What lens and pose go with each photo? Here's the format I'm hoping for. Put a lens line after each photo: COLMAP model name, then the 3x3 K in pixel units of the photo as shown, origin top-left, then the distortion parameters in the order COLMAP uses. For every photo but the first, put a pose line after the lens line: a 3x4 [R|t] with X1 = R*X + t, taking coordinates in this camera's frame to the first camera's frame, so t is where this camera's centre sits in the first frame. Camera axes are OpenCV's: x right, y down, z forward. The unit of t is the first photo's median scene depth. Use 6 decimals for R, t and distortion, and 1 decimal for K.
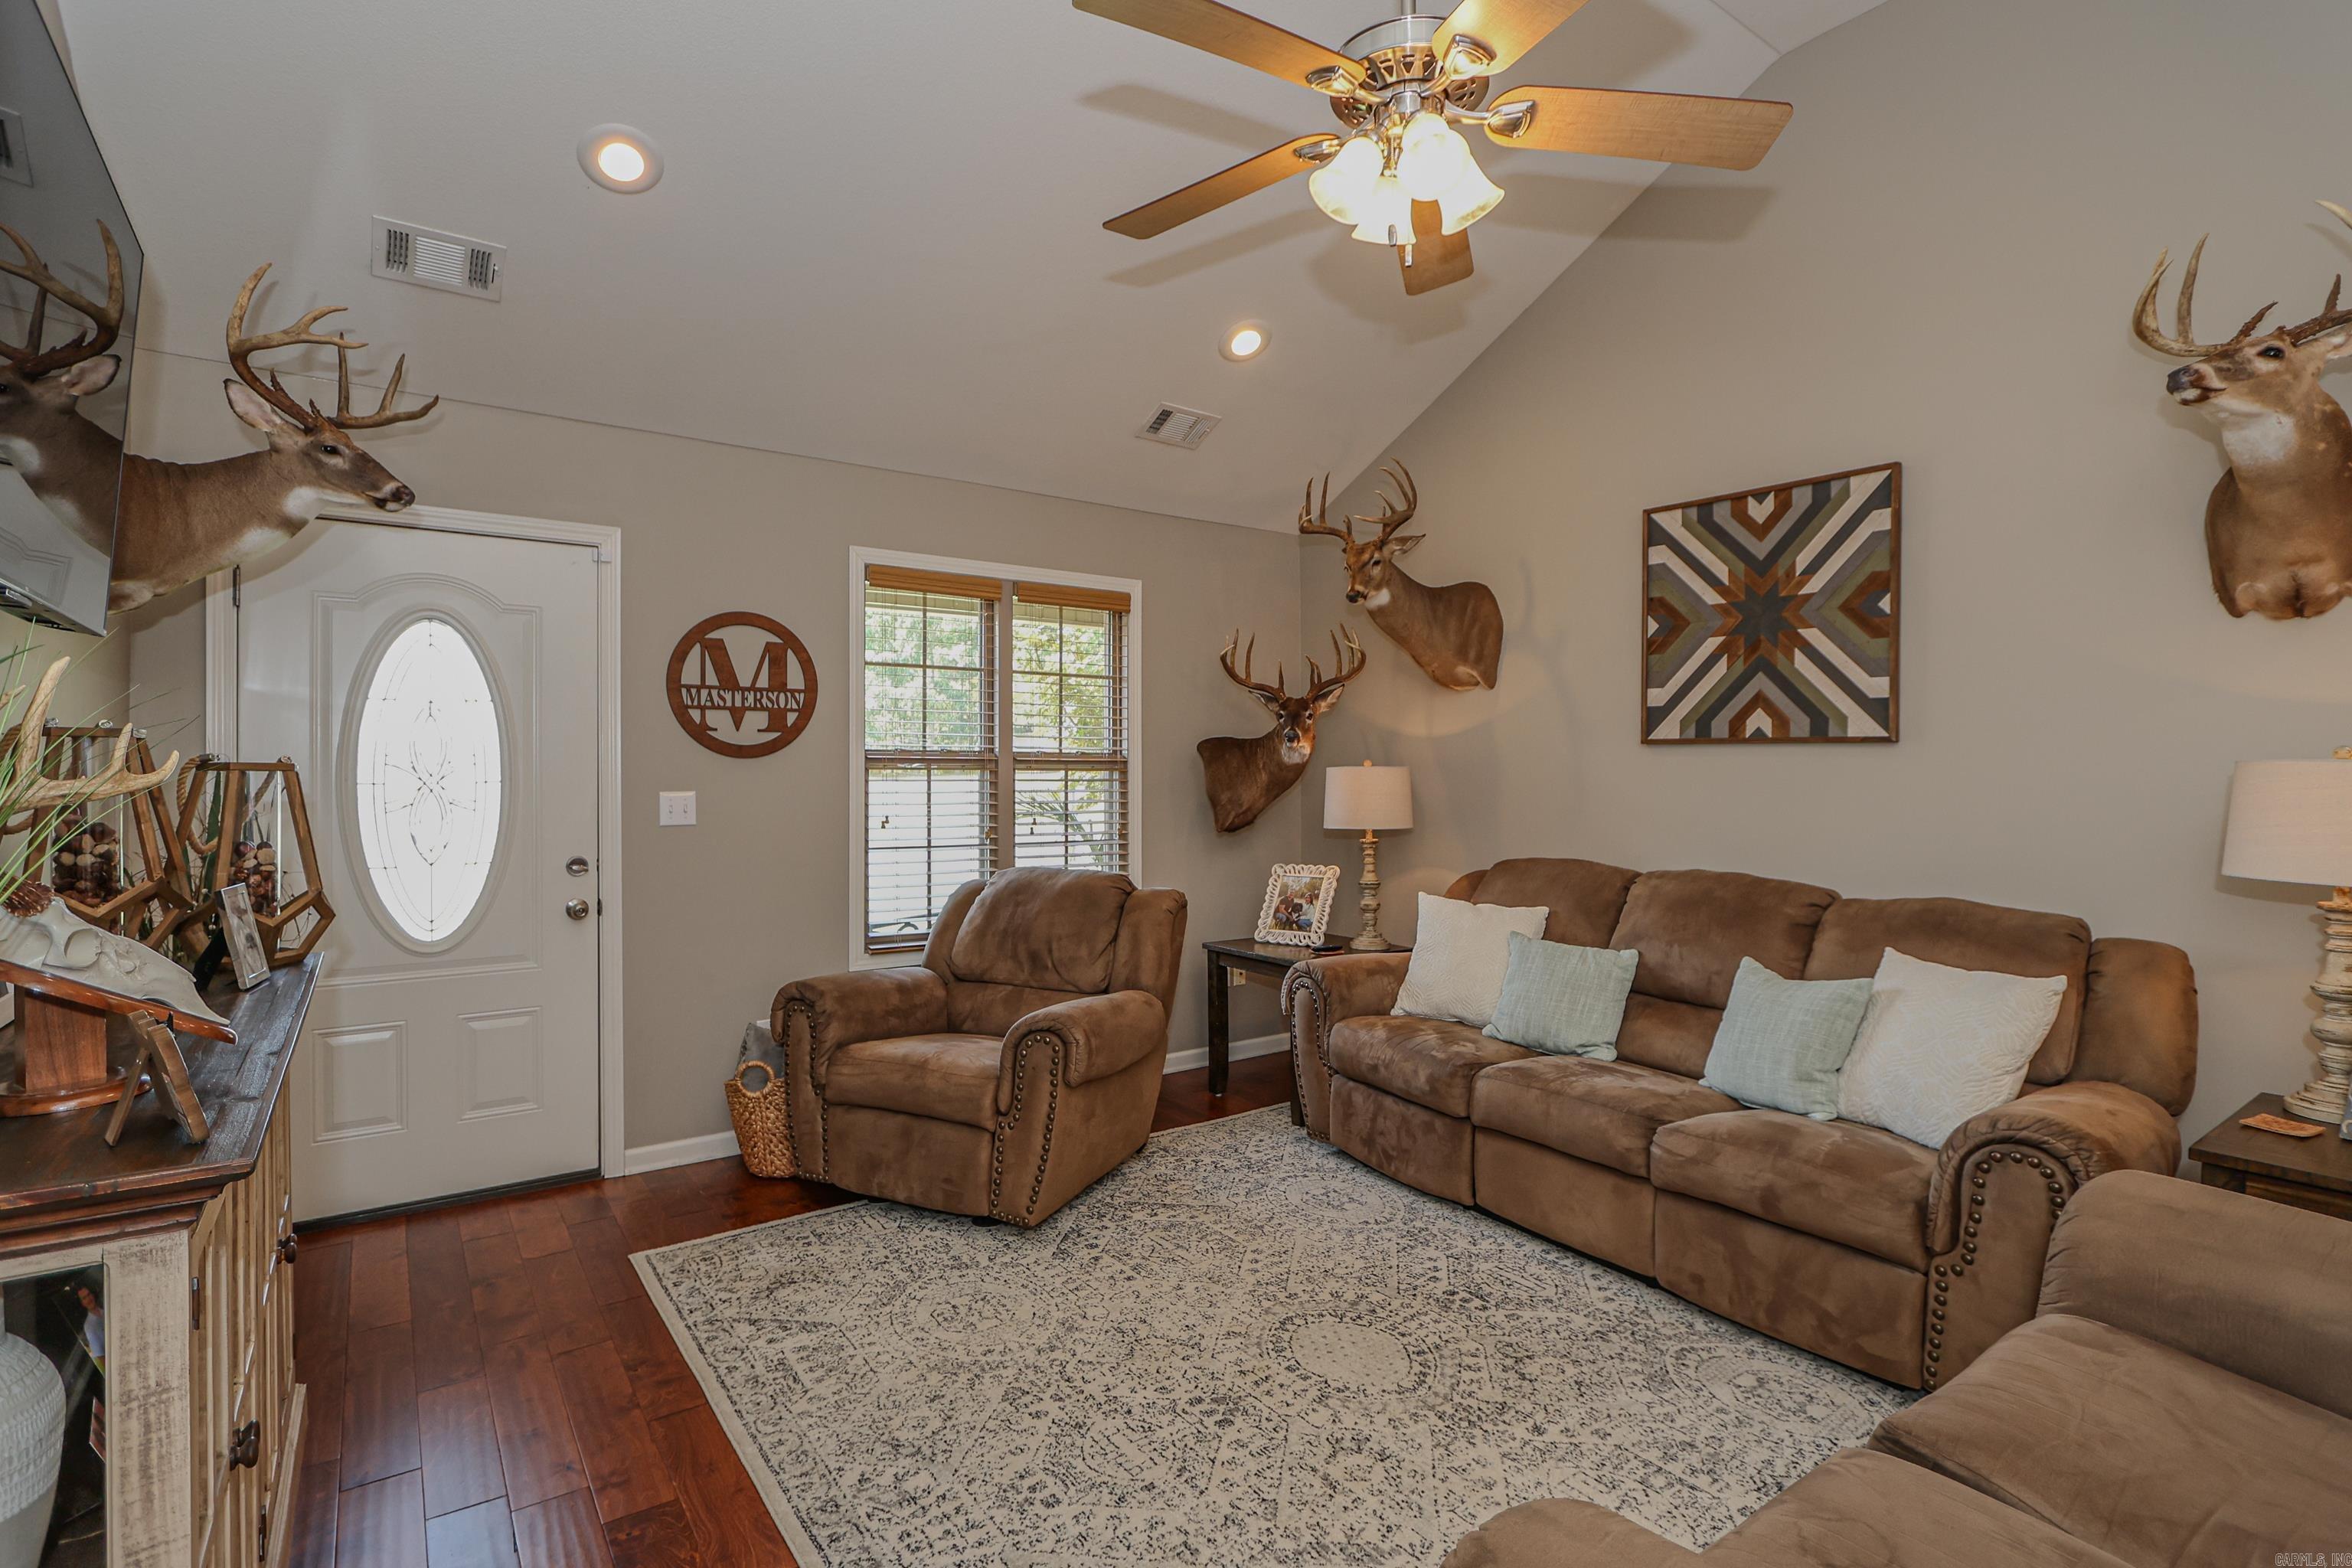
lens RADIAL K [[1131.8, 0, 1152.9], [0, 1131.8, 766.4], [0, 0, 1]] dist [-0.013656, 0.000637]
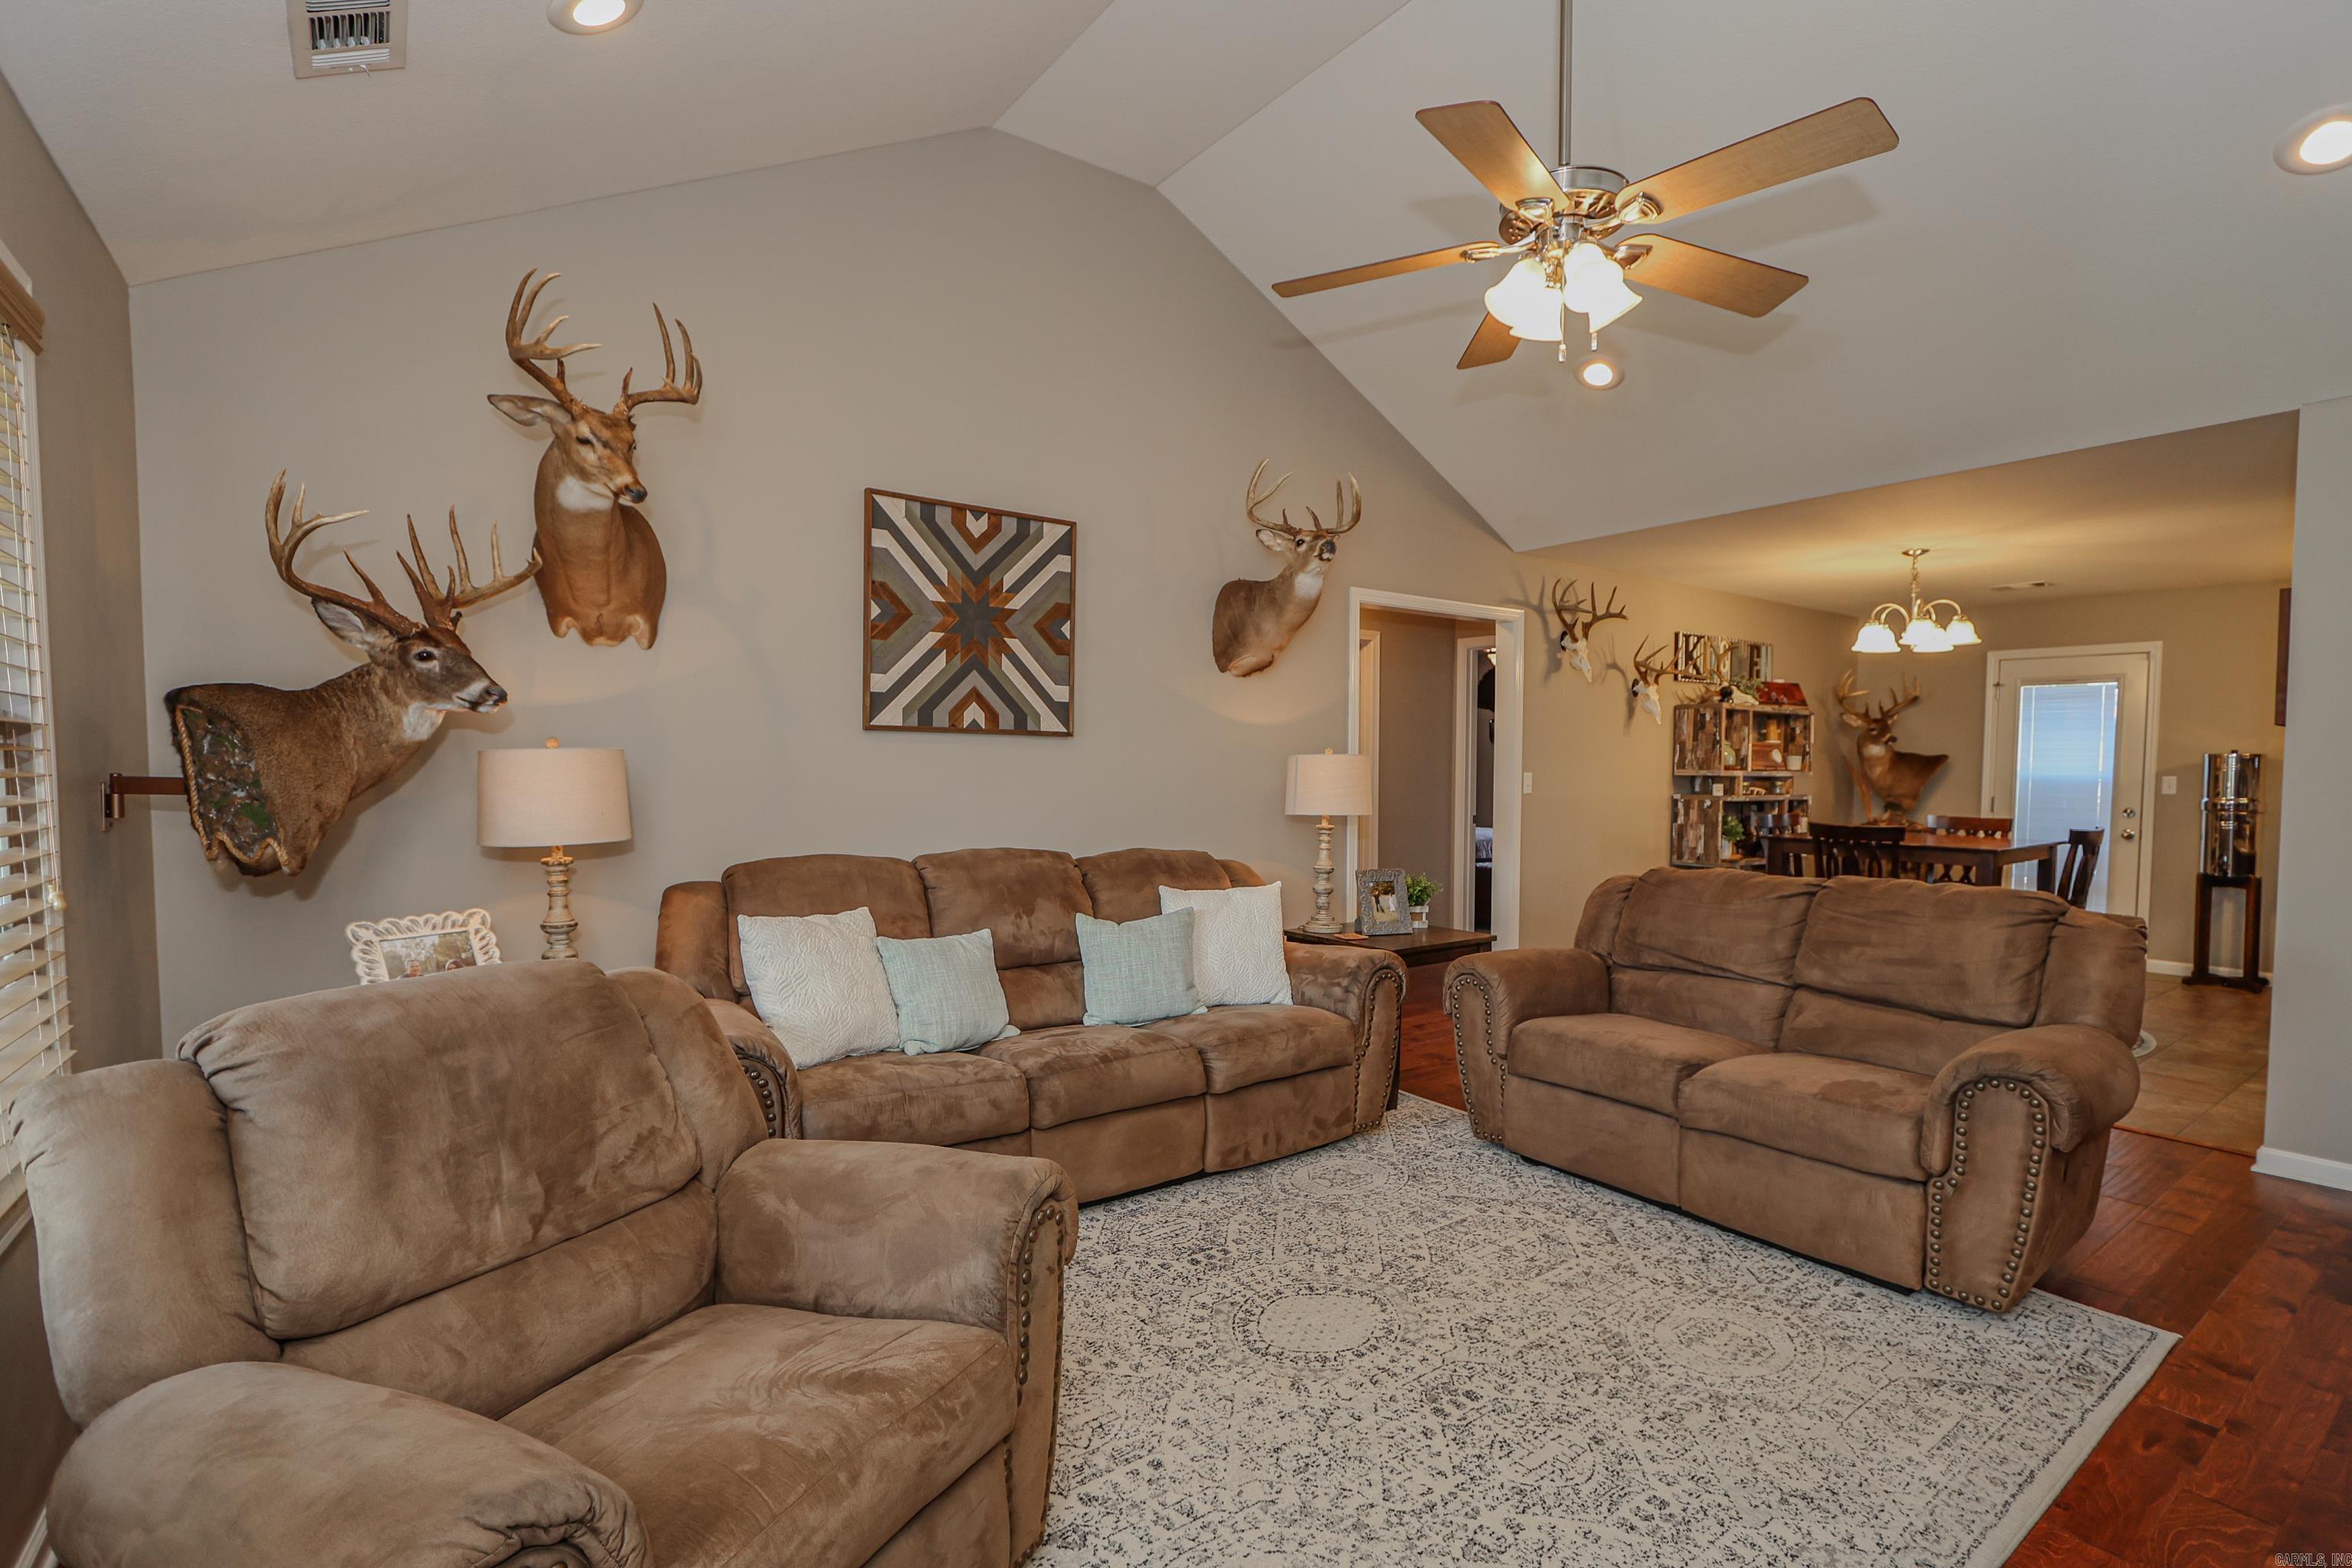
lens RADIAL K [[1093.3, 0, 1179.5], [0, 1093.3, 811.9], [0, 0, 1]] dist [-0.019647, 0.003374]
pose [[-0.029140, -0.046806, 0.998479, -0.567022], [-0.008729, 0.998877, 0.046569, 0.005342], [-0.999537, -0.007359, -0.029516, 0.826697]]
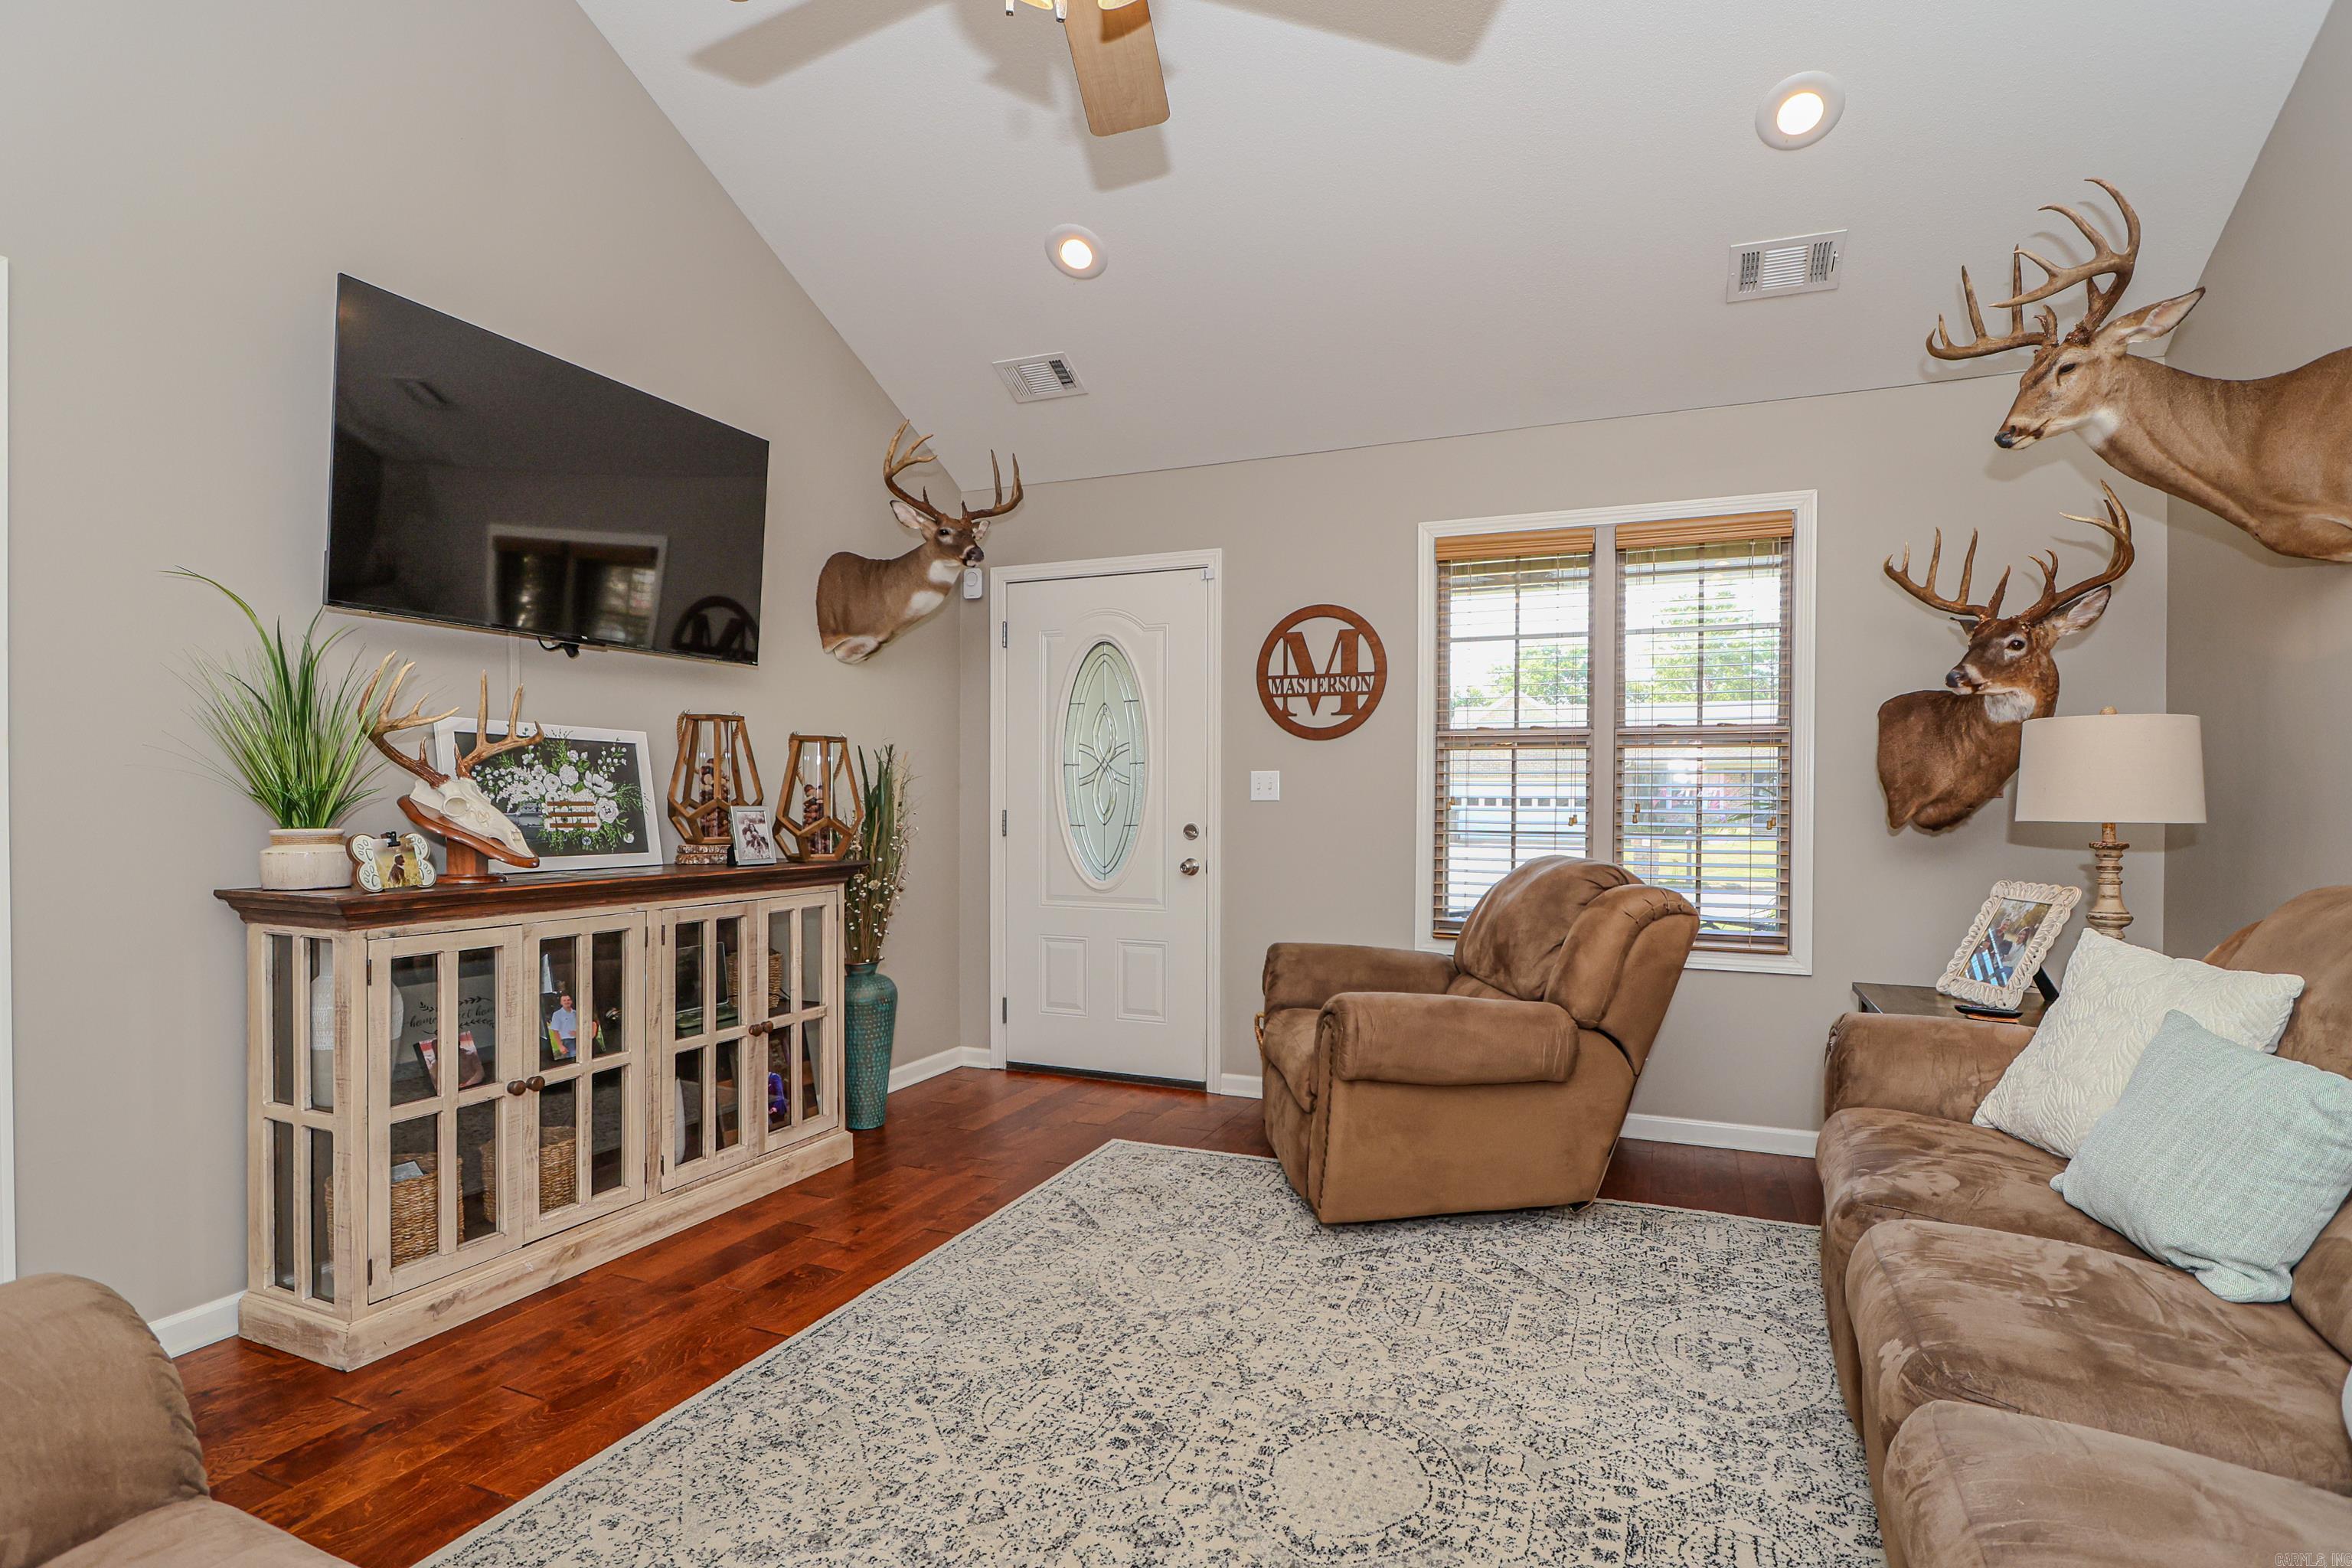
lens RADIAL K [[1093.3, 0, 1209.4], [0, 1093.3, 802.0], [0, 0, 1]] dist [-0.019647, 0.003374]
pose [[0.542862, 0.005469, -0.839804, 0.513280], [-0.000351, 0.999980, 0.006286, 0.050849], [0.839822, -0.003118, 0.542853, 0.383791]]
